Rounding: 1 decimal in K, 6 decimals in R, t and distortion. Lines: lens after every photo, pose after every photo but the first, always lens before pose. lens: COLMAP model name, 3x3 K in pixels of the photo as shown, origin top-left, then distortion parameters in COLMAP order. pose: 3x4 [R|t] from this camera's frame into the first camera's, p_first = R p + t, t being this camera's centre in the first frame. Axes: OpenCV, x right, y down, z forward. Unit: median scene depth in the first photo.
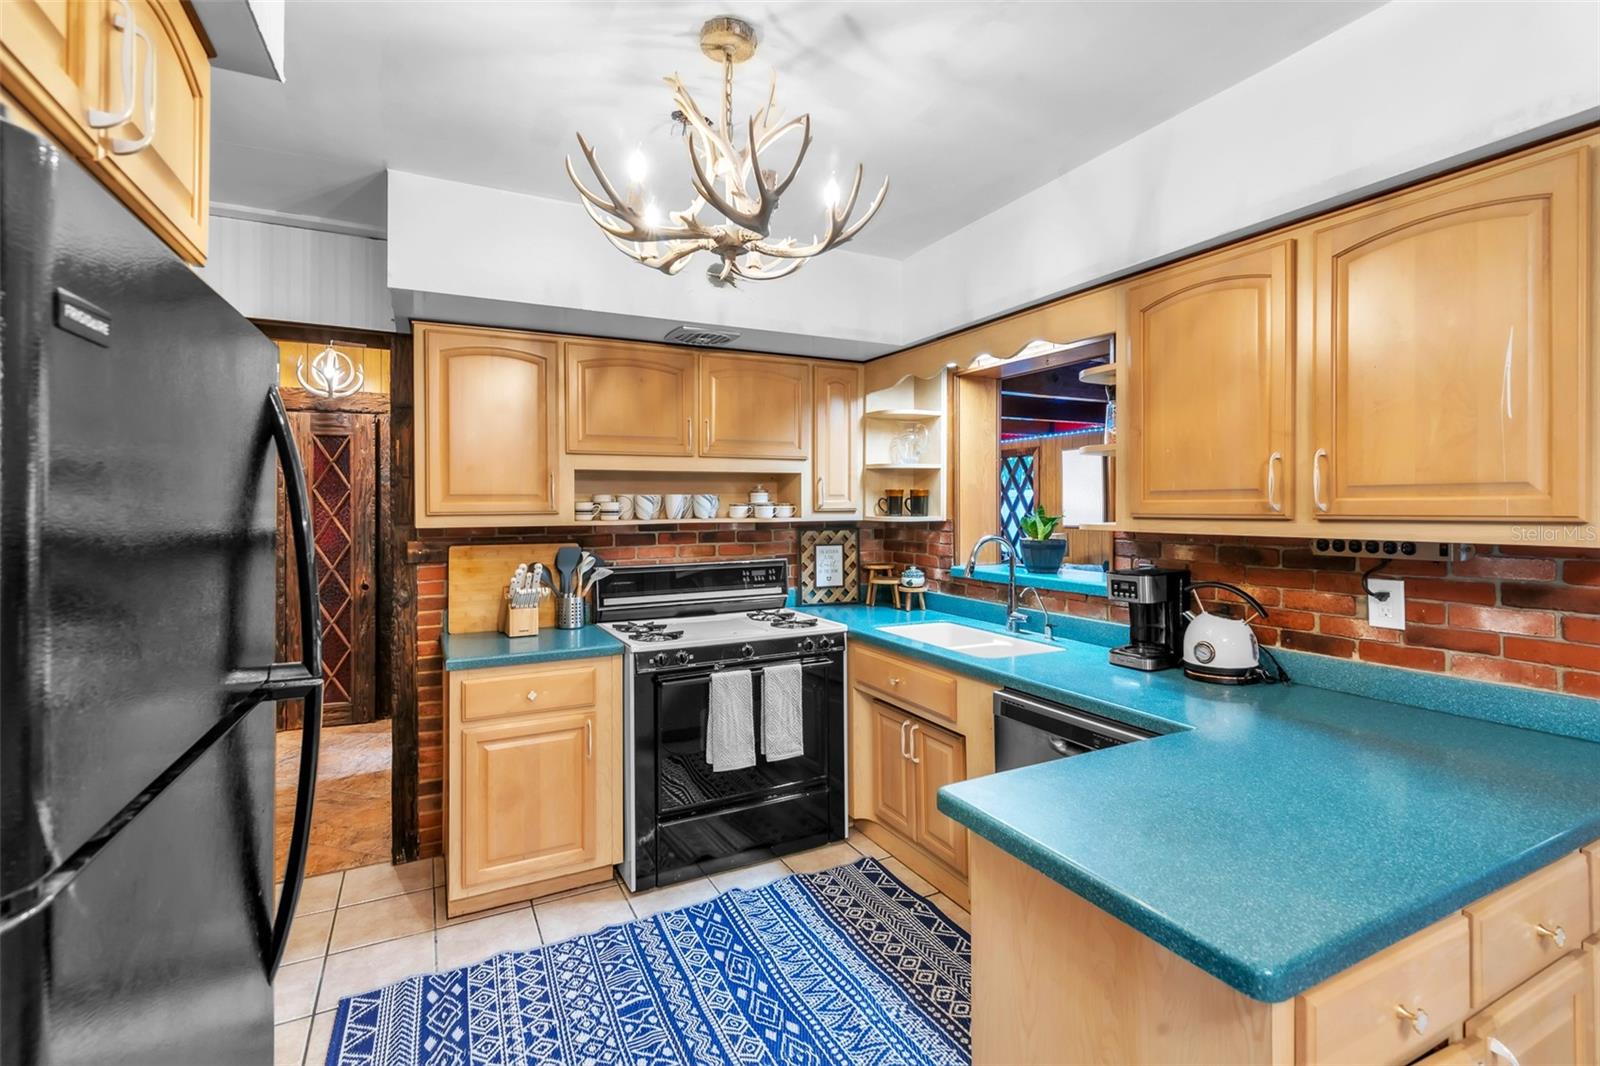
lens RADIAL K [[732.5, 0, 817.7], [0, 732.5, 501.6], [0, 0, 1]] dist [0.010673, -0.003470]
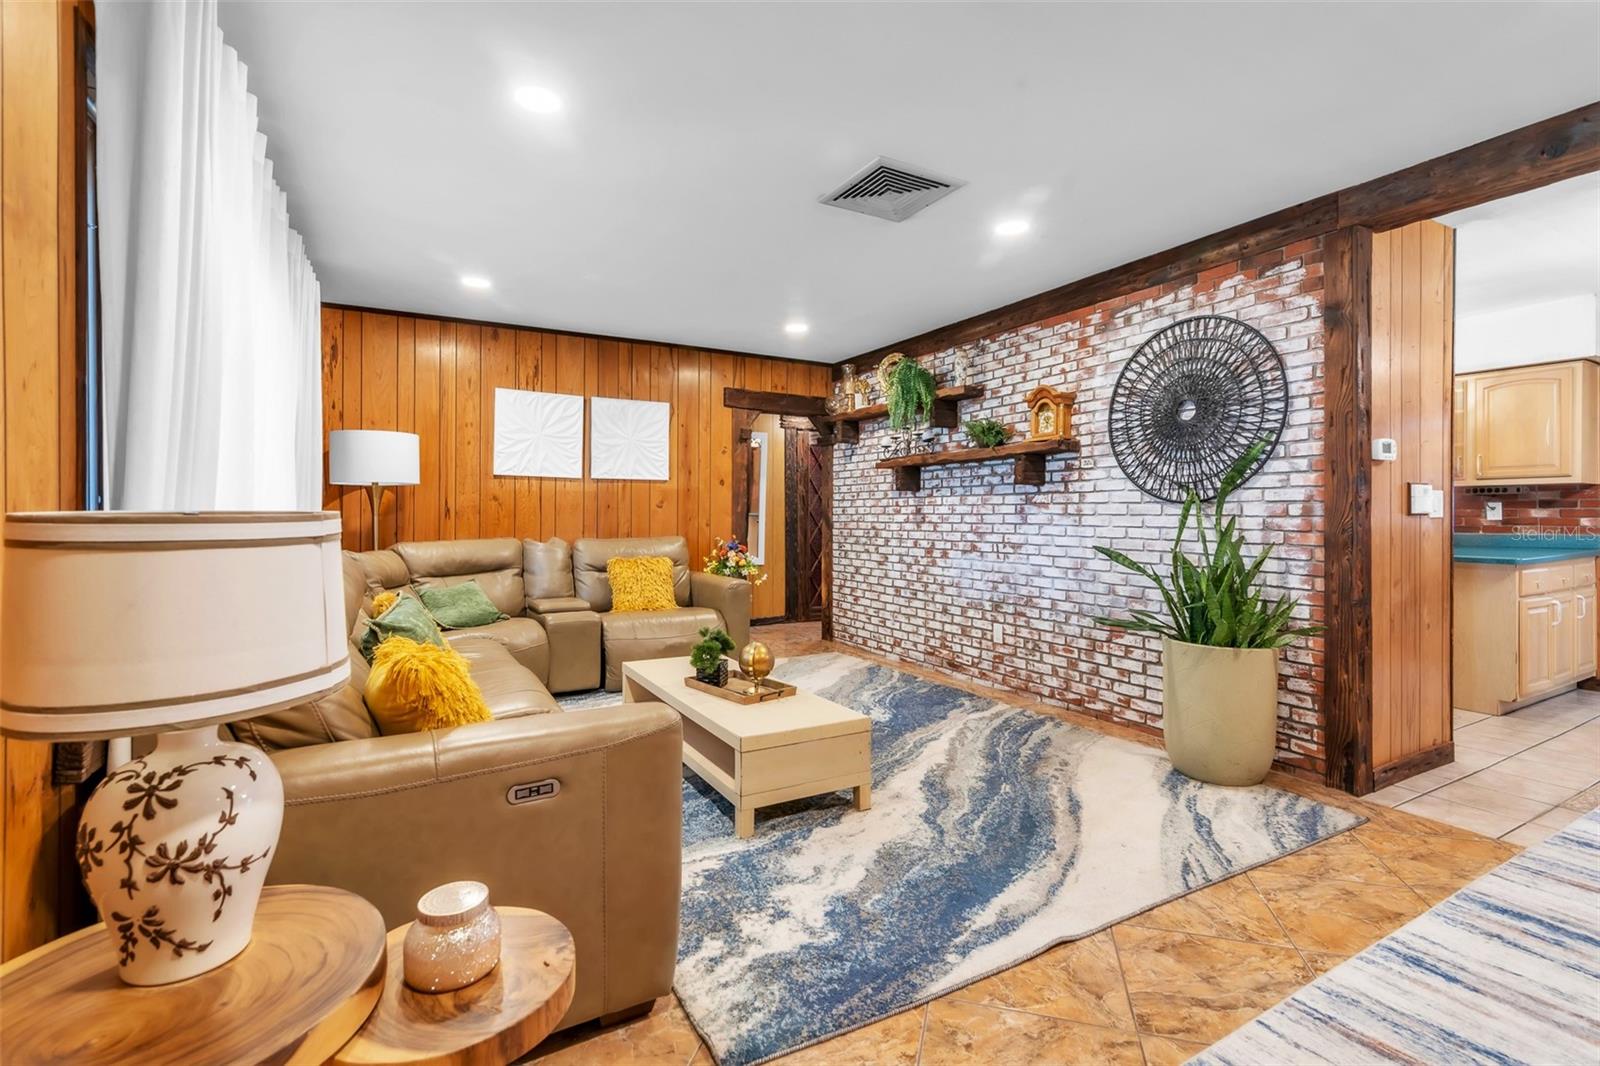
lens RADIAL K [[732.5, 0, 801.4], [0, 732.5, 511.7], [0, 0, 1]] dist [0.010673, -0.003470]
pose [[0.998793, 0.002300, 0.049057, -1.261310], [-0.002424, 0.999994, 0.002471, 0.091339], [-0.049051, -0.002587, 0.998793, -1.050913]]
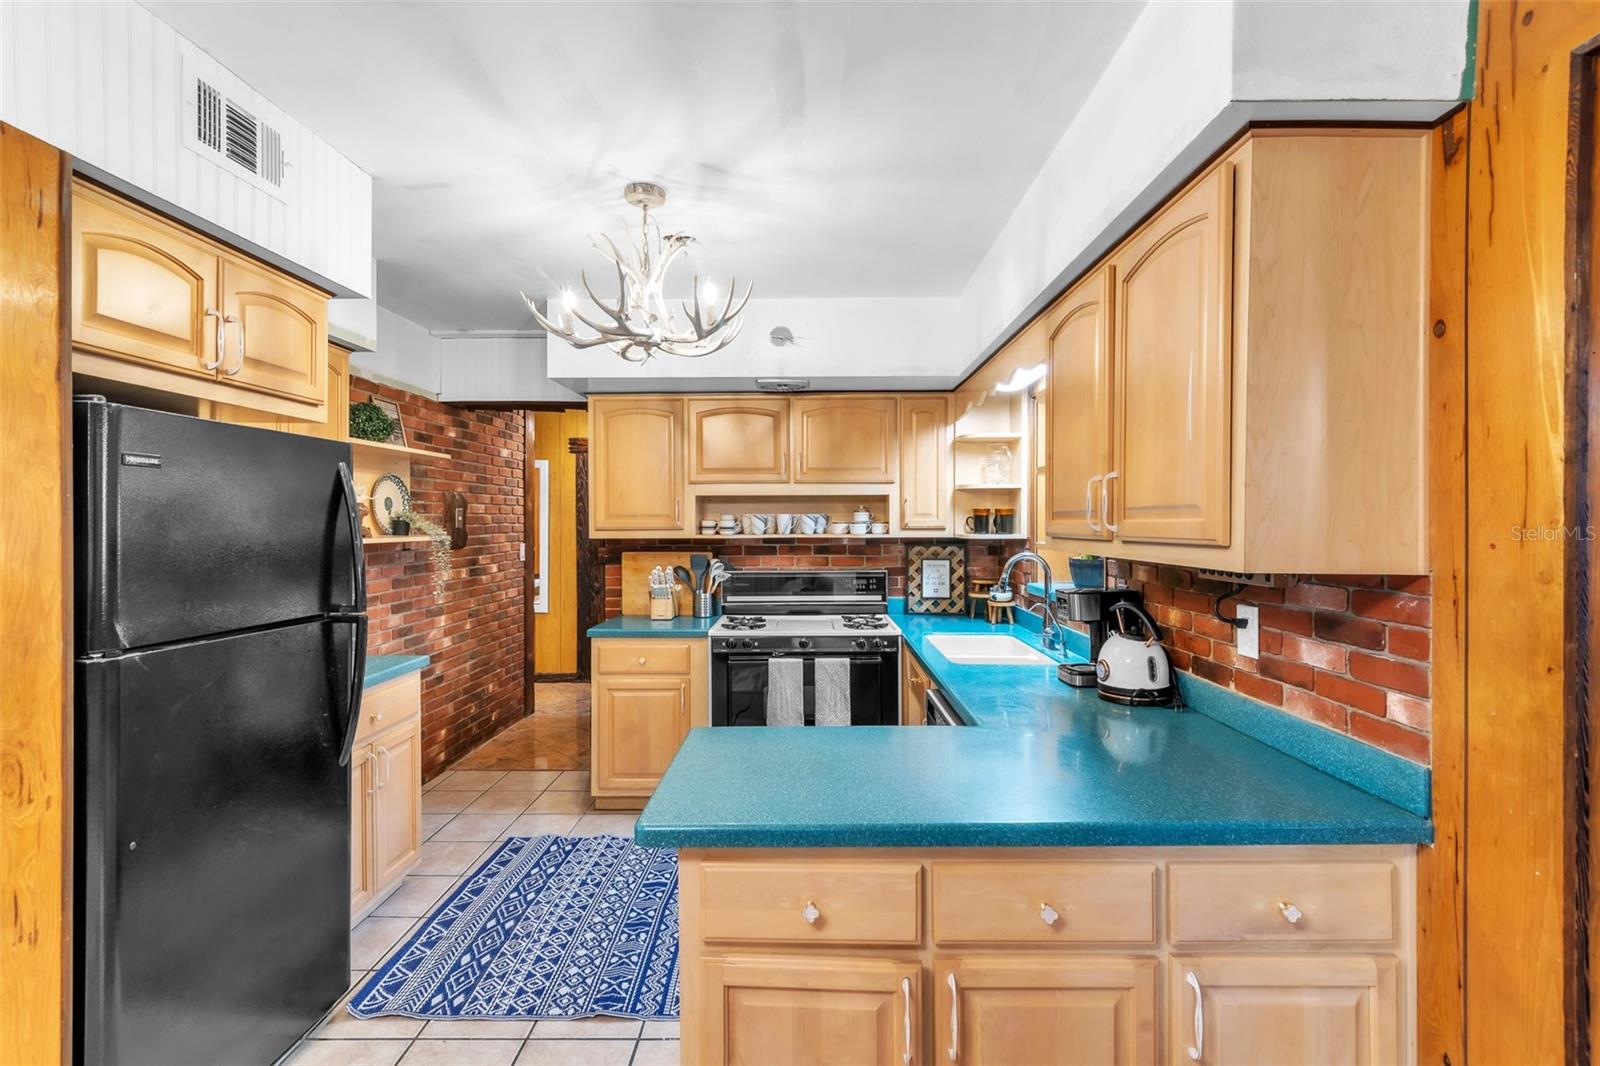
lens RADIAL K [[732.5, 0, 816.6], [0, 732.5, 524.4], [0, 0, 1]] dist [0.010673, -0.003470]
pose [[0.887034, 0.004555, -0.461682, 0.466723], [0.000149, 0.999948, 0.010153, -0.005319], [0.461704, -0.009075, 0.886987, -0.059081]]
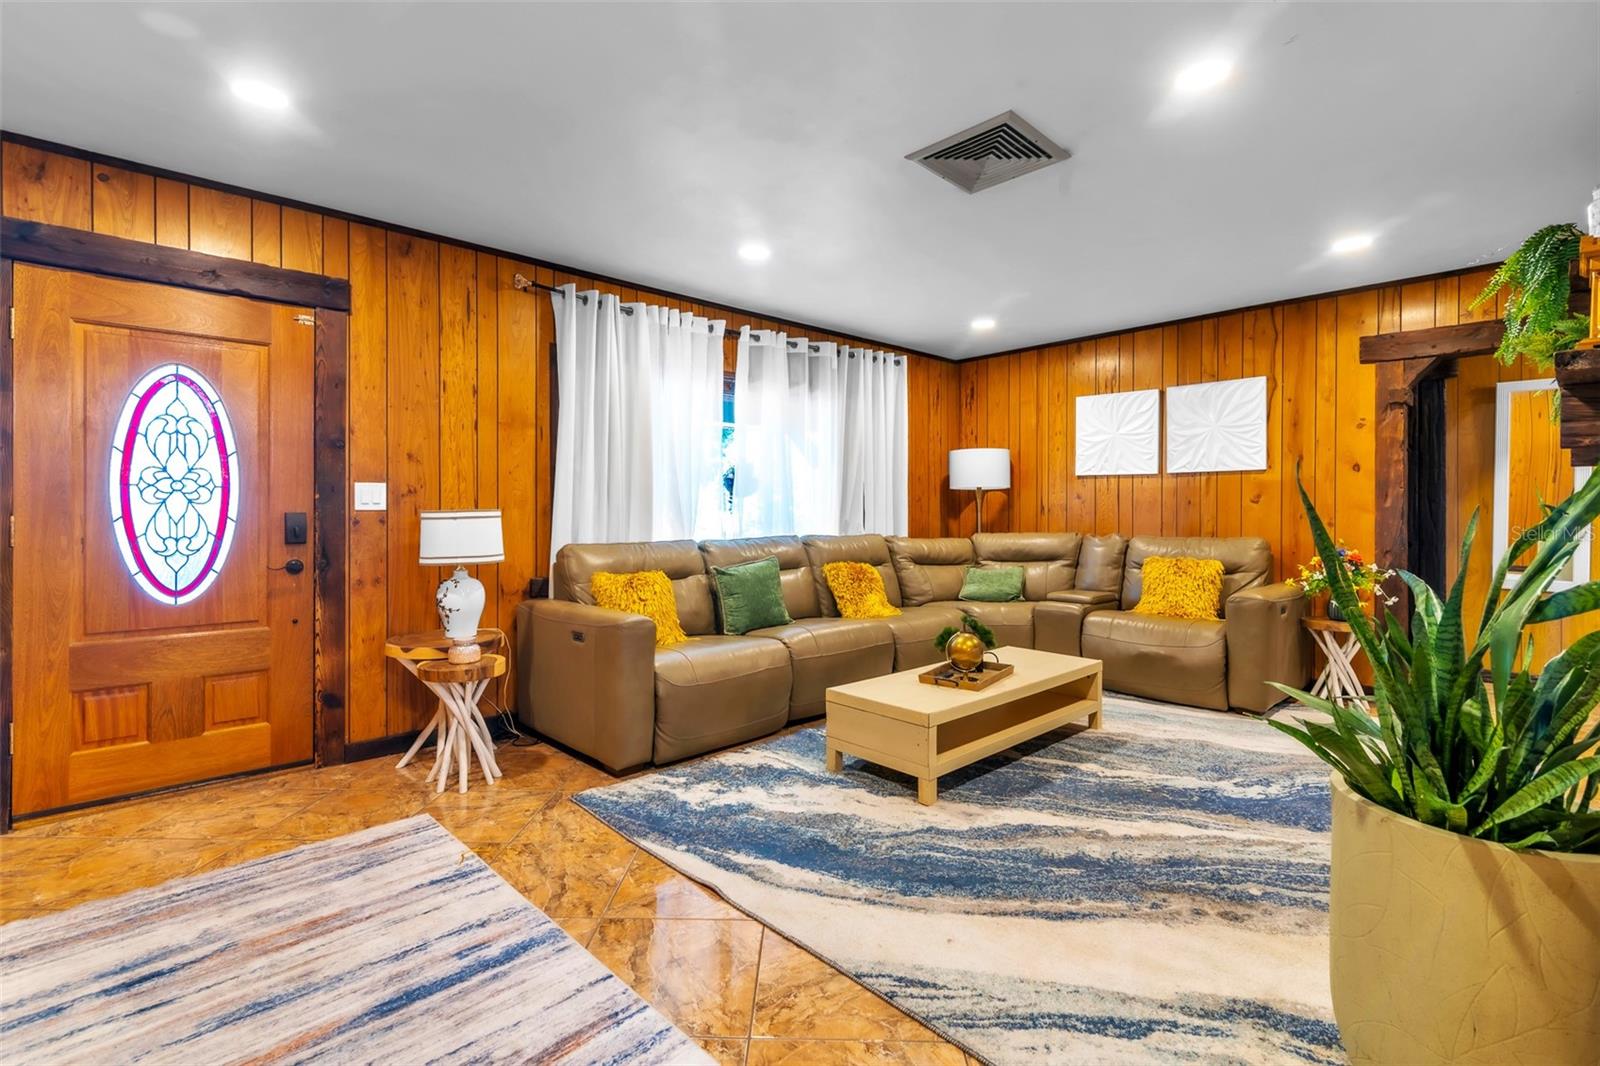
lens RADIAL K [[732.5, 0, 804.5], [0, 732.5, 522.9], [0, 0, 1]] dist [0.010673, -0.003470]
pose [[0.292384, 0.015724, -0.956172, -0.294274], [0.007715, 0.999793, 0.018801, 0.092178], [0.956270, -0.012874, 0.292202, -0.547621]]
